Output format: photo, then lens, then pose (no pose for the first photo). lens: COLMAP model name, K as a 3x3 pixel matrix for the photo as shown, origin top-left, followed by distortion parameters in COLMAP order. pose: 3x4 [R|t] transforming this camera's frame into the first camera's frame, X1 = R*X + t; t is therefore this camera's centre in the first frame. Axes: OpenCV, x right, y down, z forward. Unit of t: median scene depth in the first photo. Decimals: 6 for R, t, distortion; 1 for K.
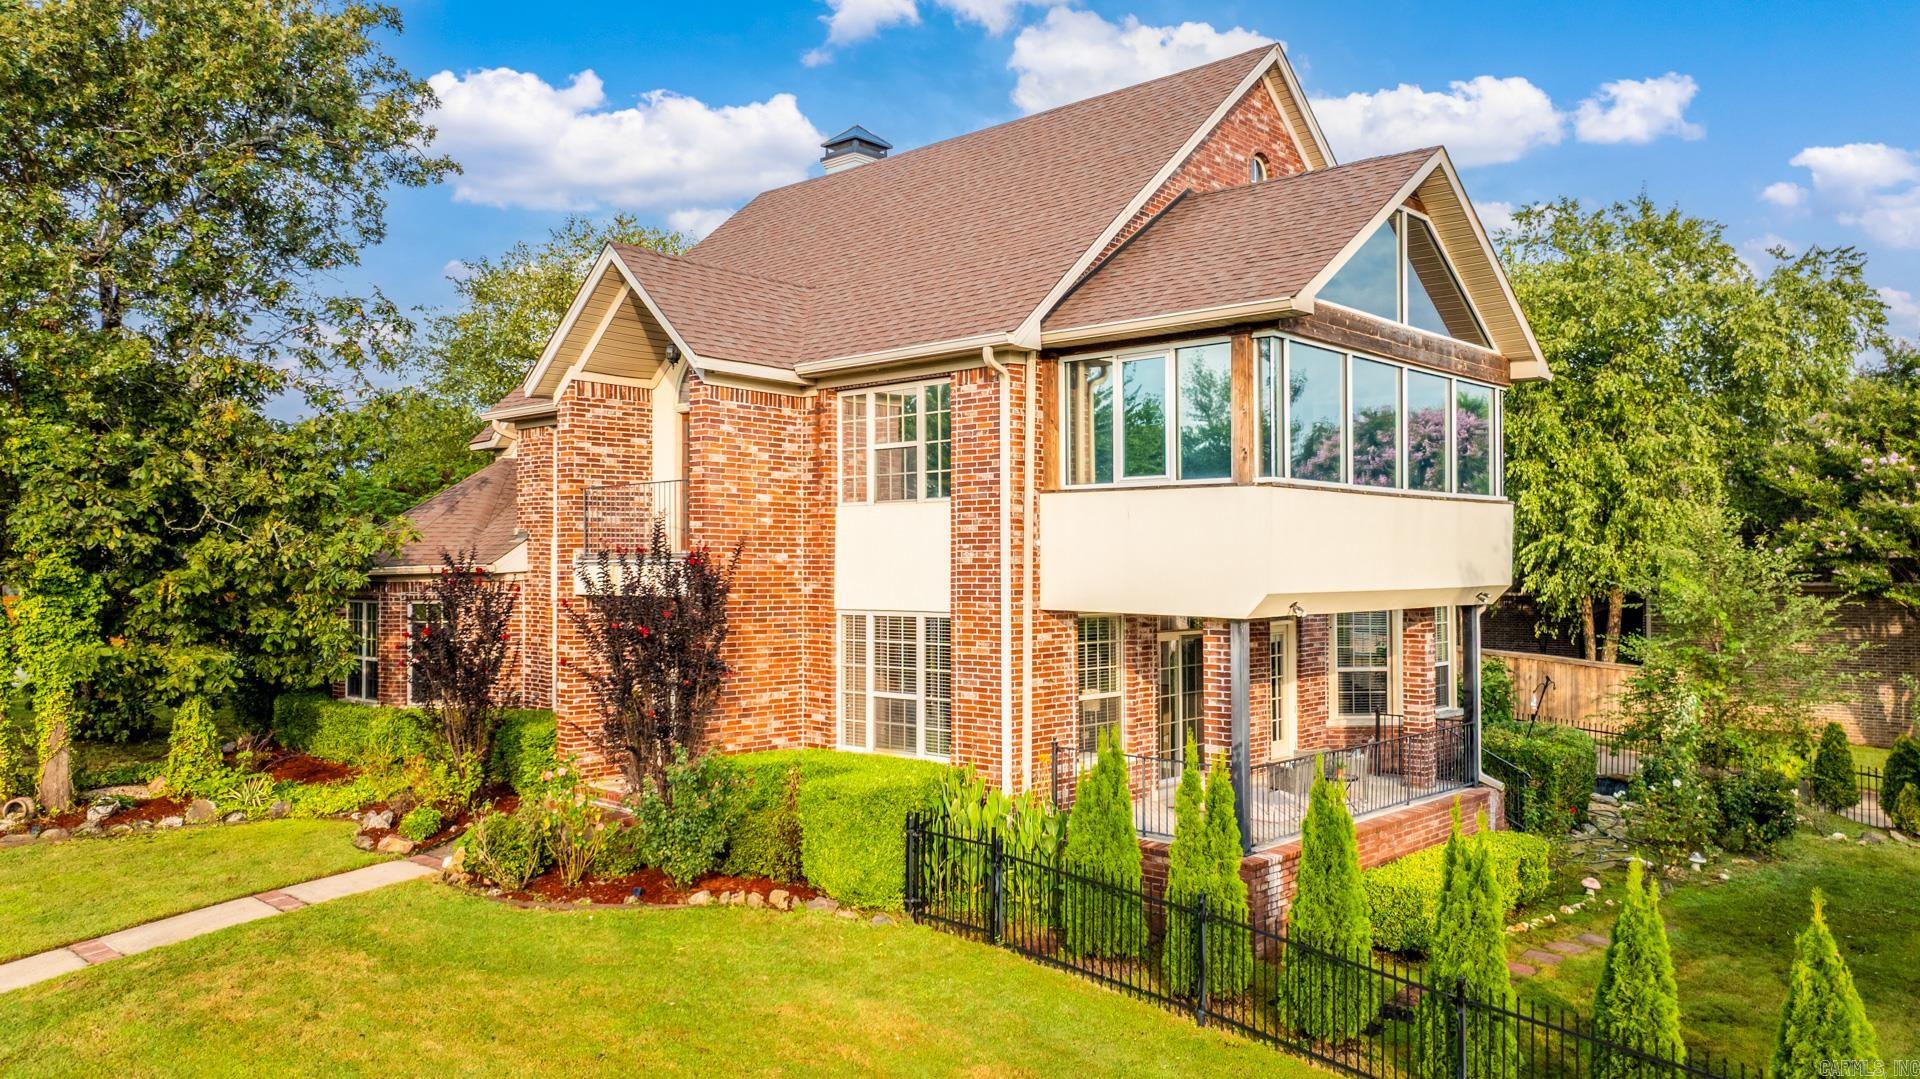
lens RADIAL K [[1368.9, 0, 960.0], [0, 1368.9, 539.5], [0, 0, 1]] dist [-0.029474, -0.001393]
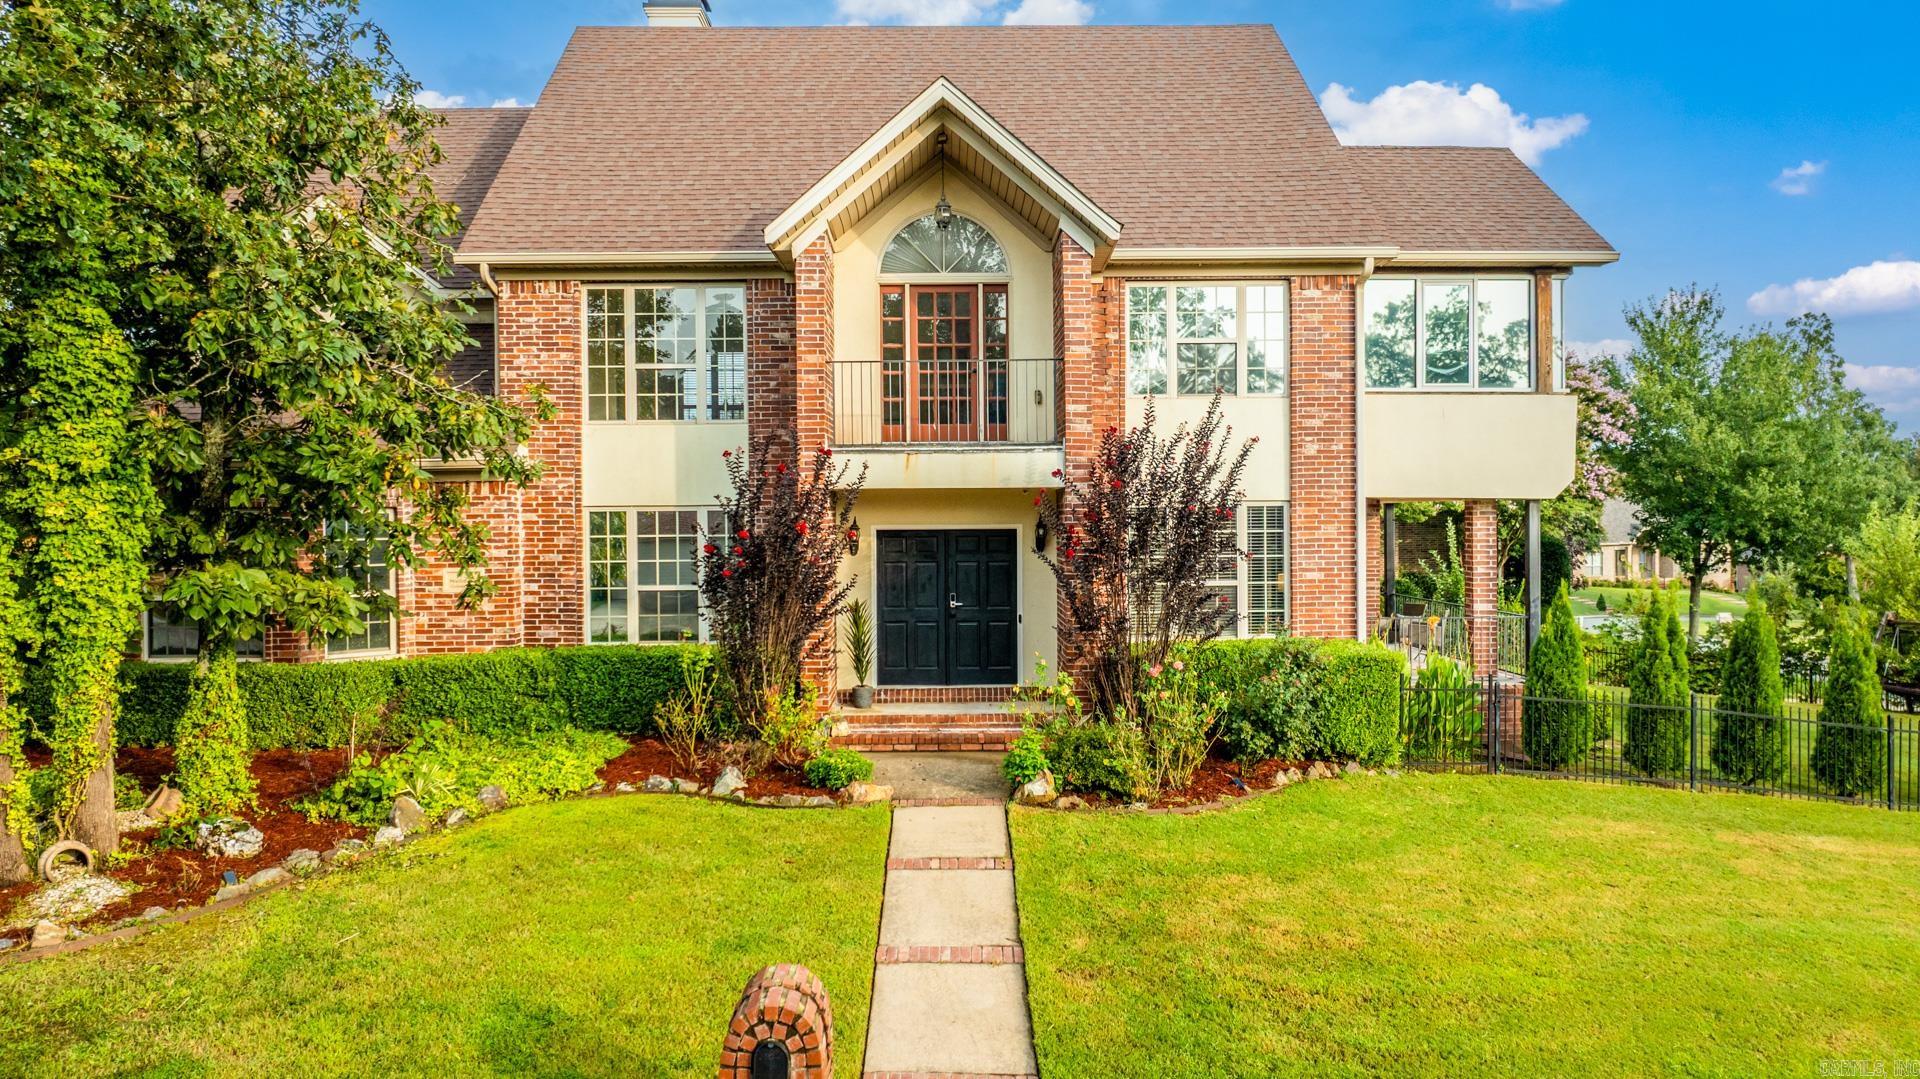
lens RADIAL K [[1368.9, 0, 960.0], [0, 1368.9, 539.5], [0, 0, 1]] dist [-0.029474, -0.001393]
pose [[0.725097, -0.015886, 0.688464, -0.927014], [-0.006091, 0.999547, 0.029479, 0.053491], [-0.688620, -0.025568, 0.724672, 0.394193]]
